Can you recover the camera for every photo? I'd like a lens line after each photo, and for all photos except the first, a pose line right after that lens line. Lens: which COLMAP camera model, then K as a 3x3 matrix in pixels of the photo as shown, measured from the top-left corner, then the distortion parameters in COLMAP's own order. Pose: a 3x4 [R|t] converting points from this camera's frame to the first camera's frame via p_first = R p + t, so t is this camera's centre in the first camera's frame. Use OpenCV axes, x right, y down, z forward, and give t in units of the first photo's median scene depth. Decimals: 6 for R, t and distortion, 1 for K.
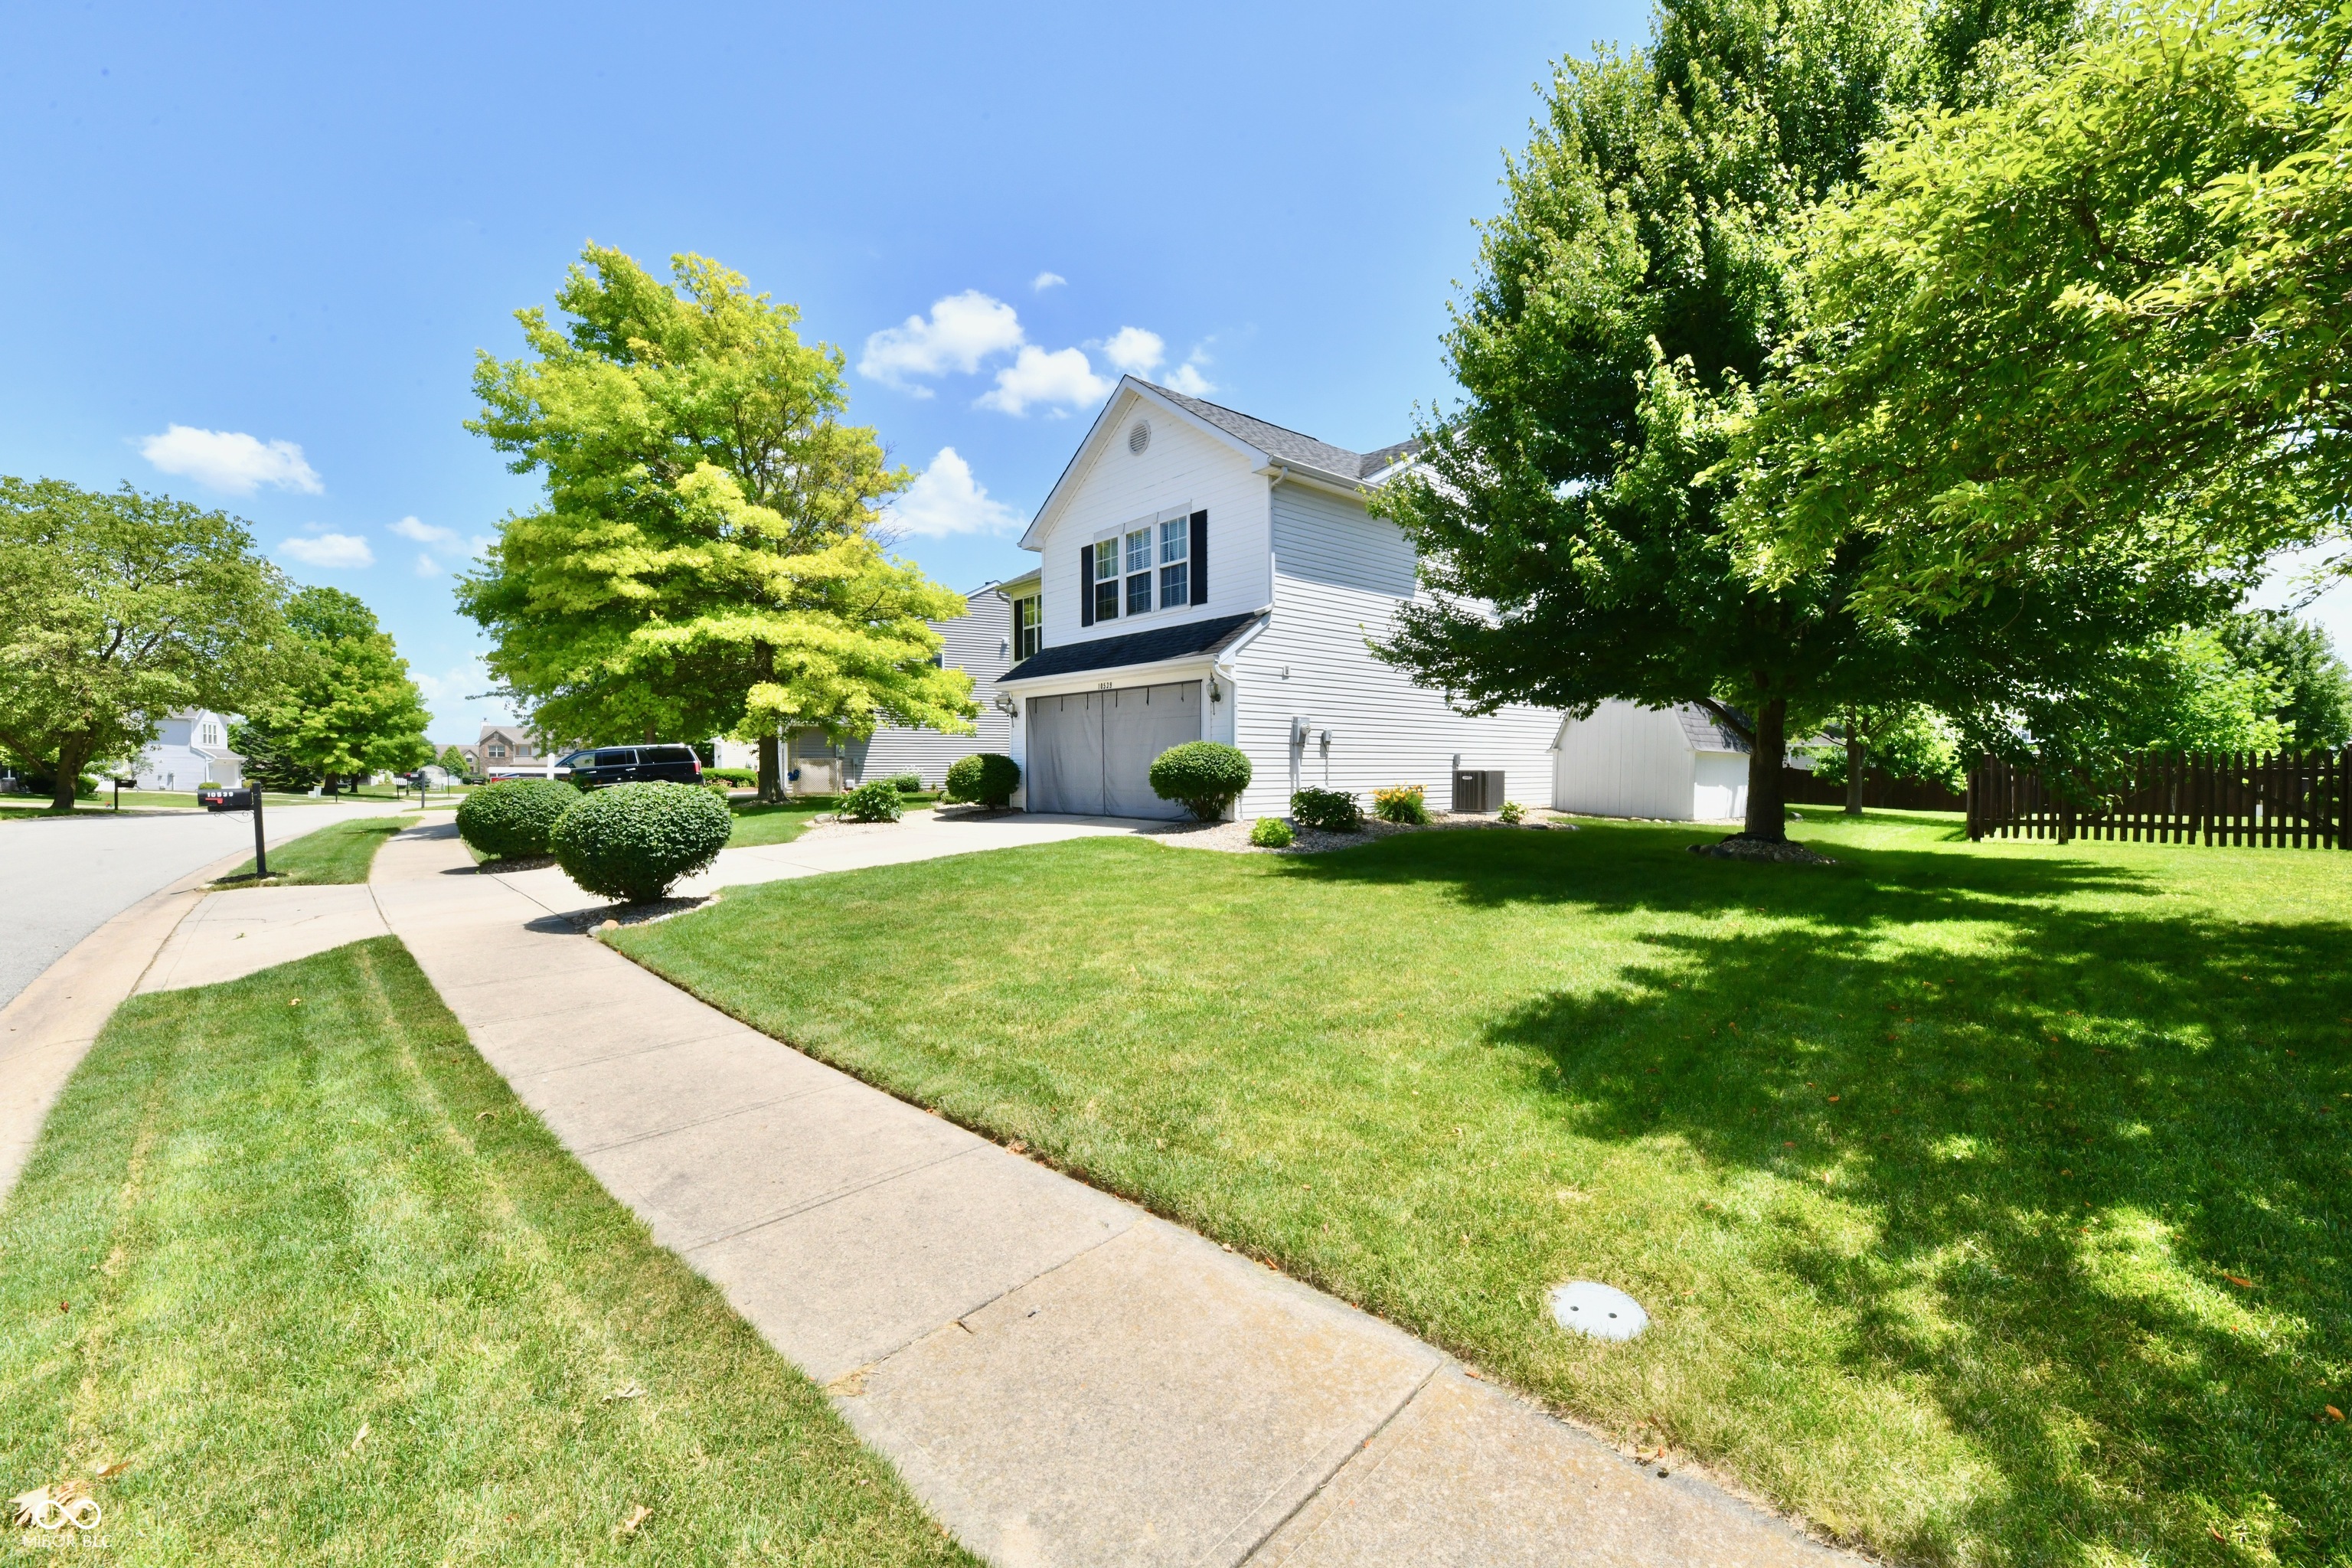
lens RADIAL K [[943.4, 0, 1176.0], [0, 943.4, 784.0], [0, 0, 1]] dist [-0.000047, -0.003333]
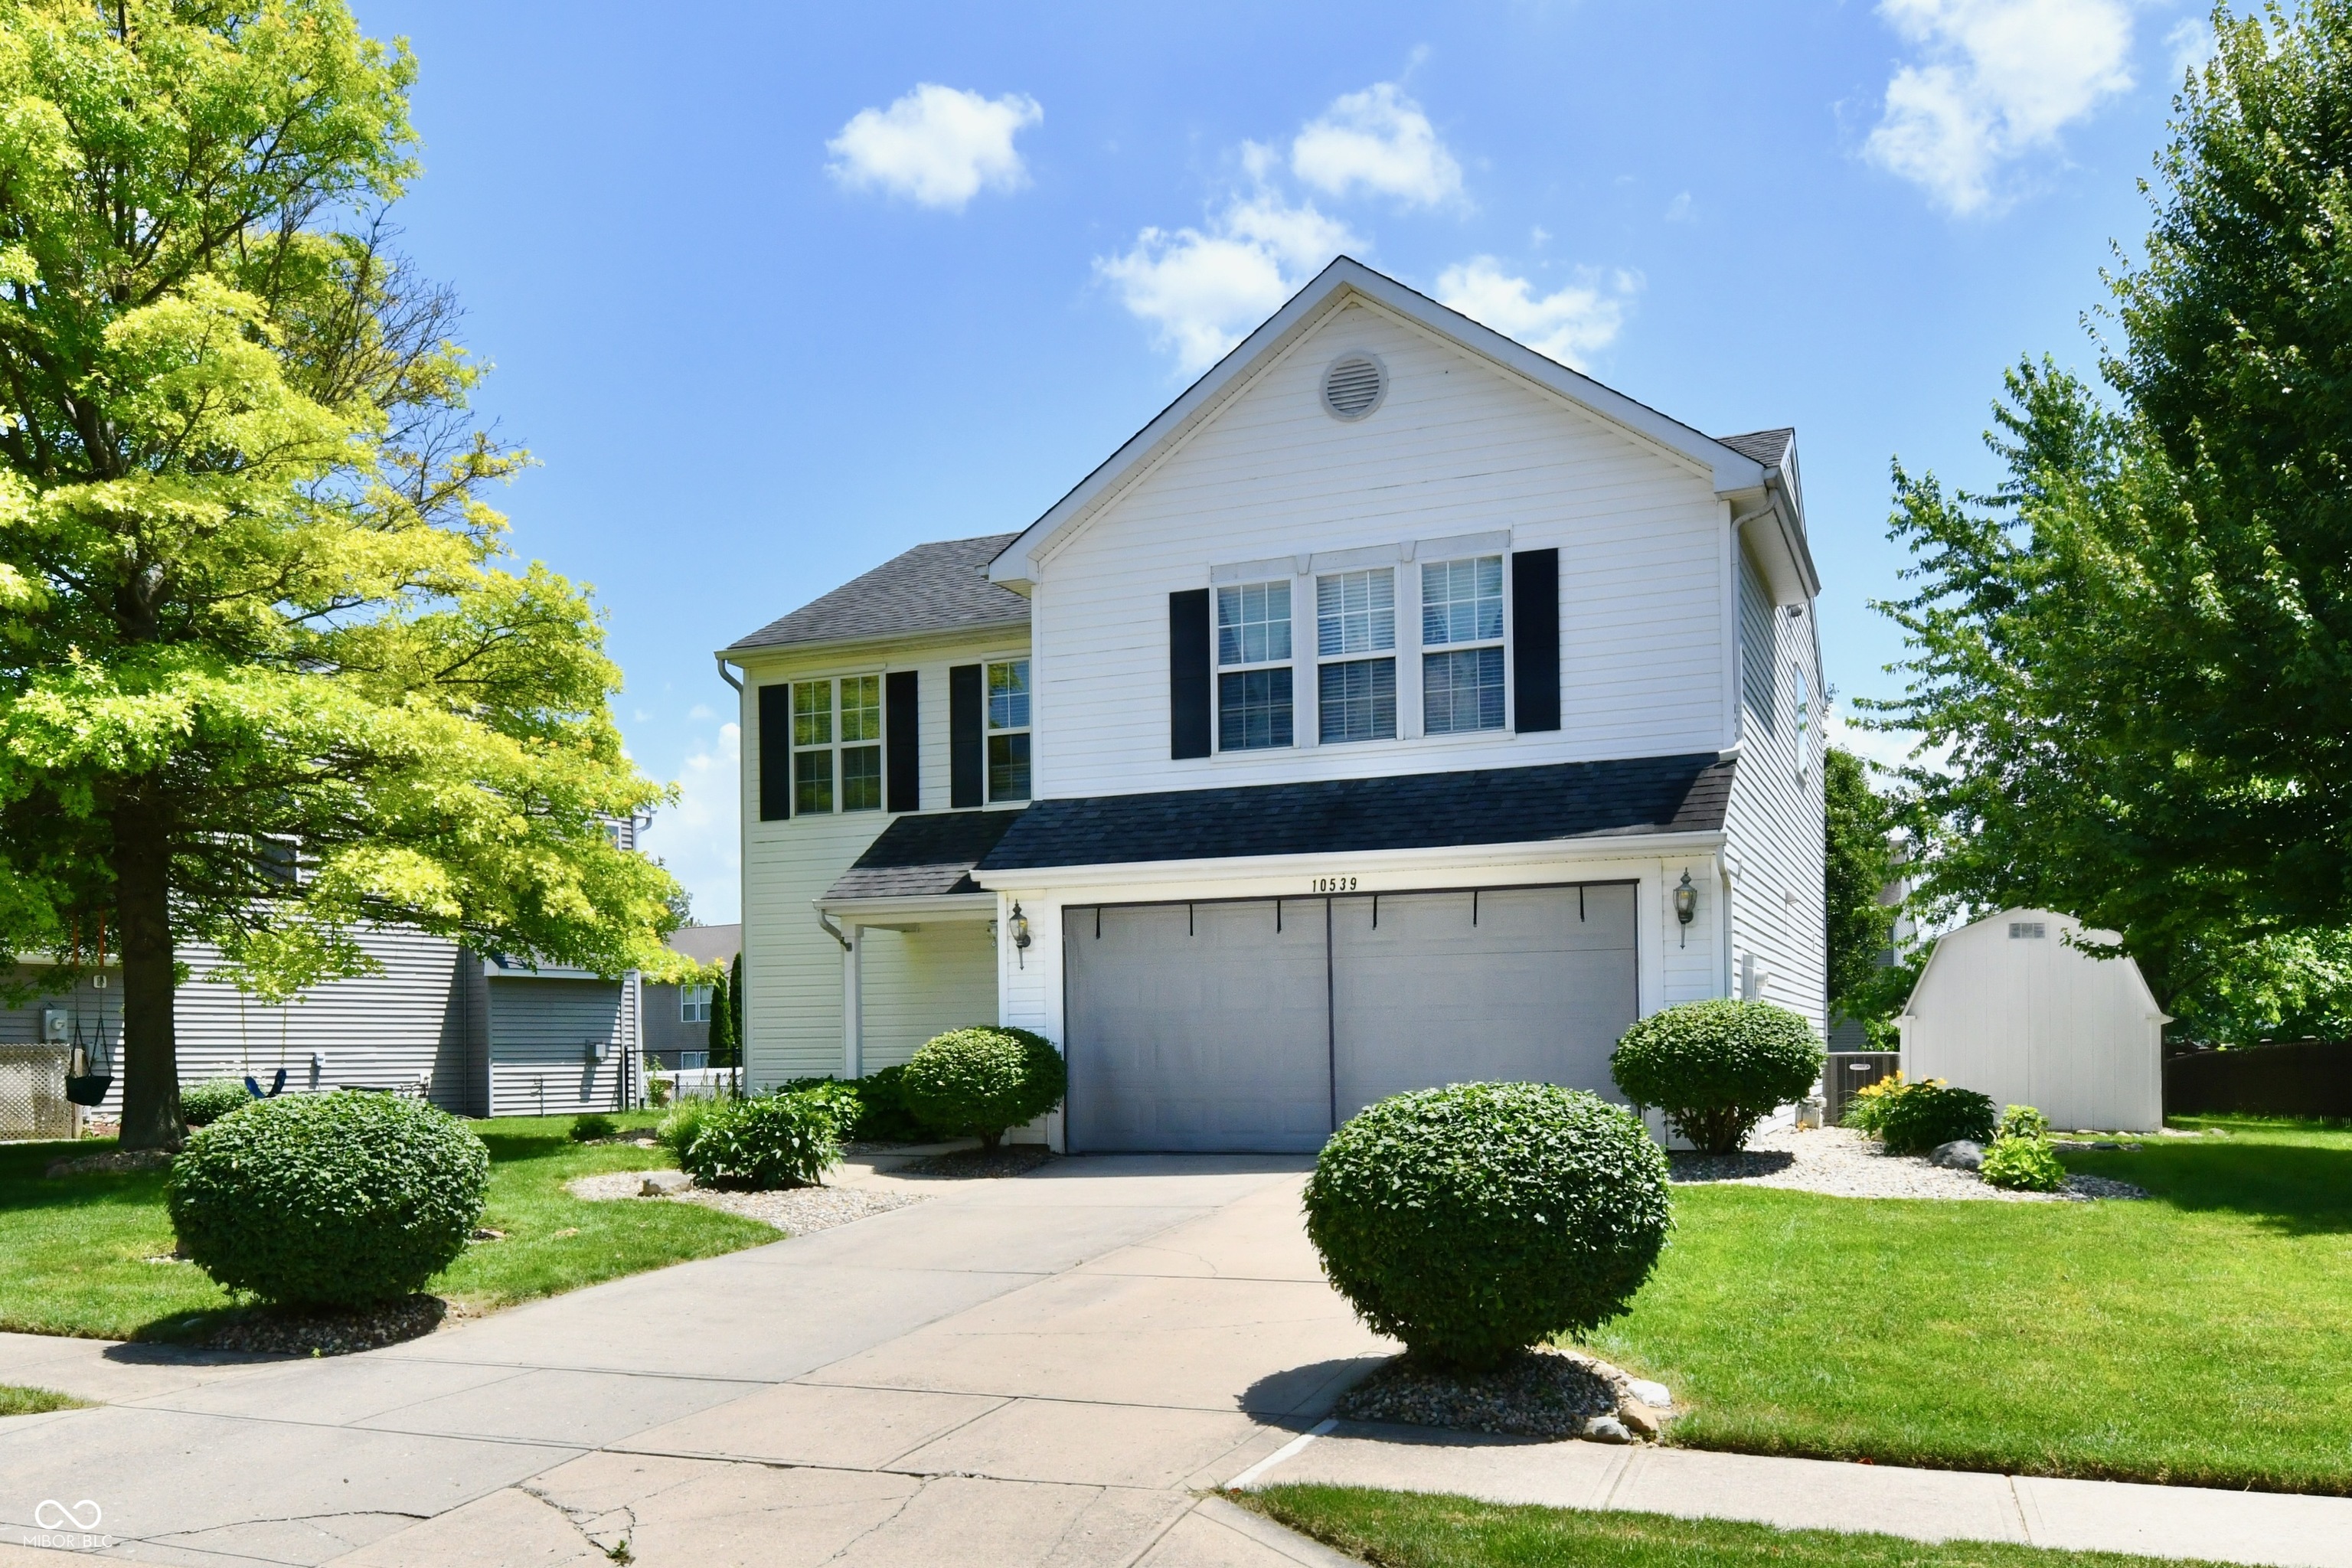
lens RADIAL K [[1943.5, 0, 1133.7], [0, 1943.5, 1034.6], [0, 0, 1]] dist [0.000467, -0.000652]
pose [[0.899648, -0.003533, 0.436602, -0.513083], [0.017536, 0.999453, -0.028048, -0.001117], [-0.436264, 0.032889, 0.899218, 0.129853]]
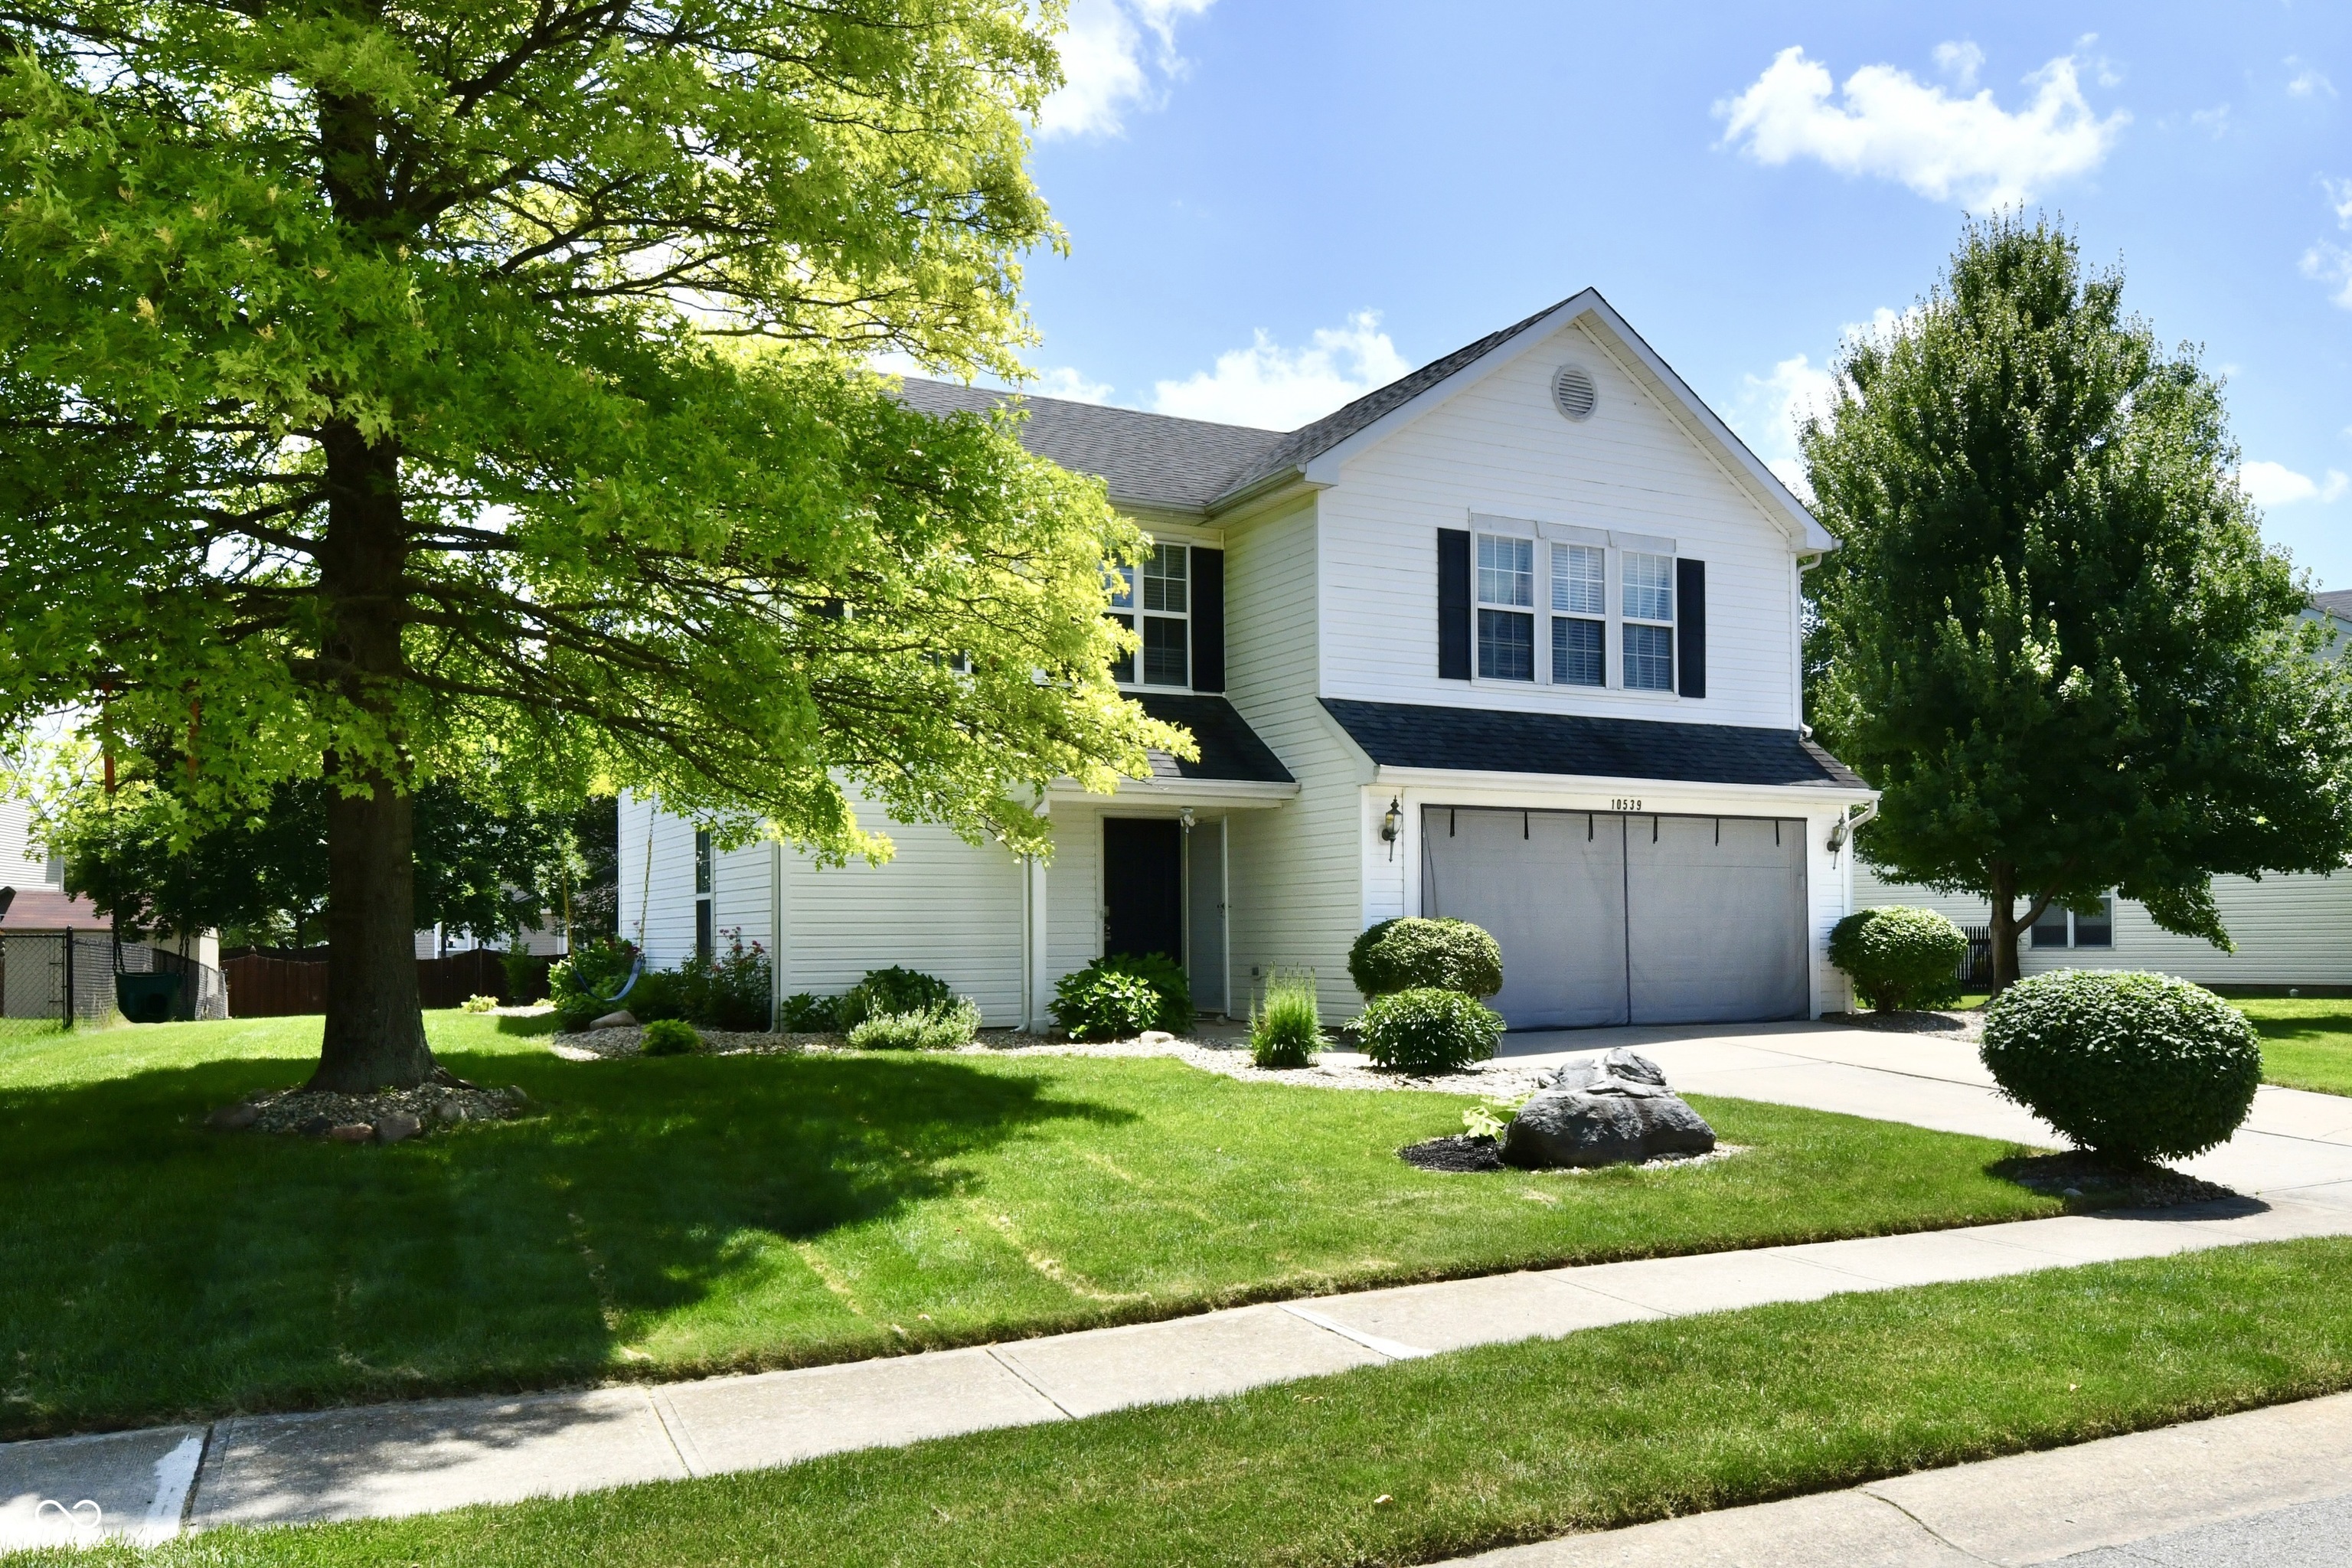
lens RADIAL K [[1889.6, 0, 1383.4], [0, 1889.6, 883.9], [0, 0, 1]] dist [-0.001974, 0.000098]
pose [[0.167414, 0.027877, 0.985493, -1.077040], [0.022826, 0.999223, -0.032143, -0.017084], [-0.985622, 0.027876, 0.166647, 0.812103]]
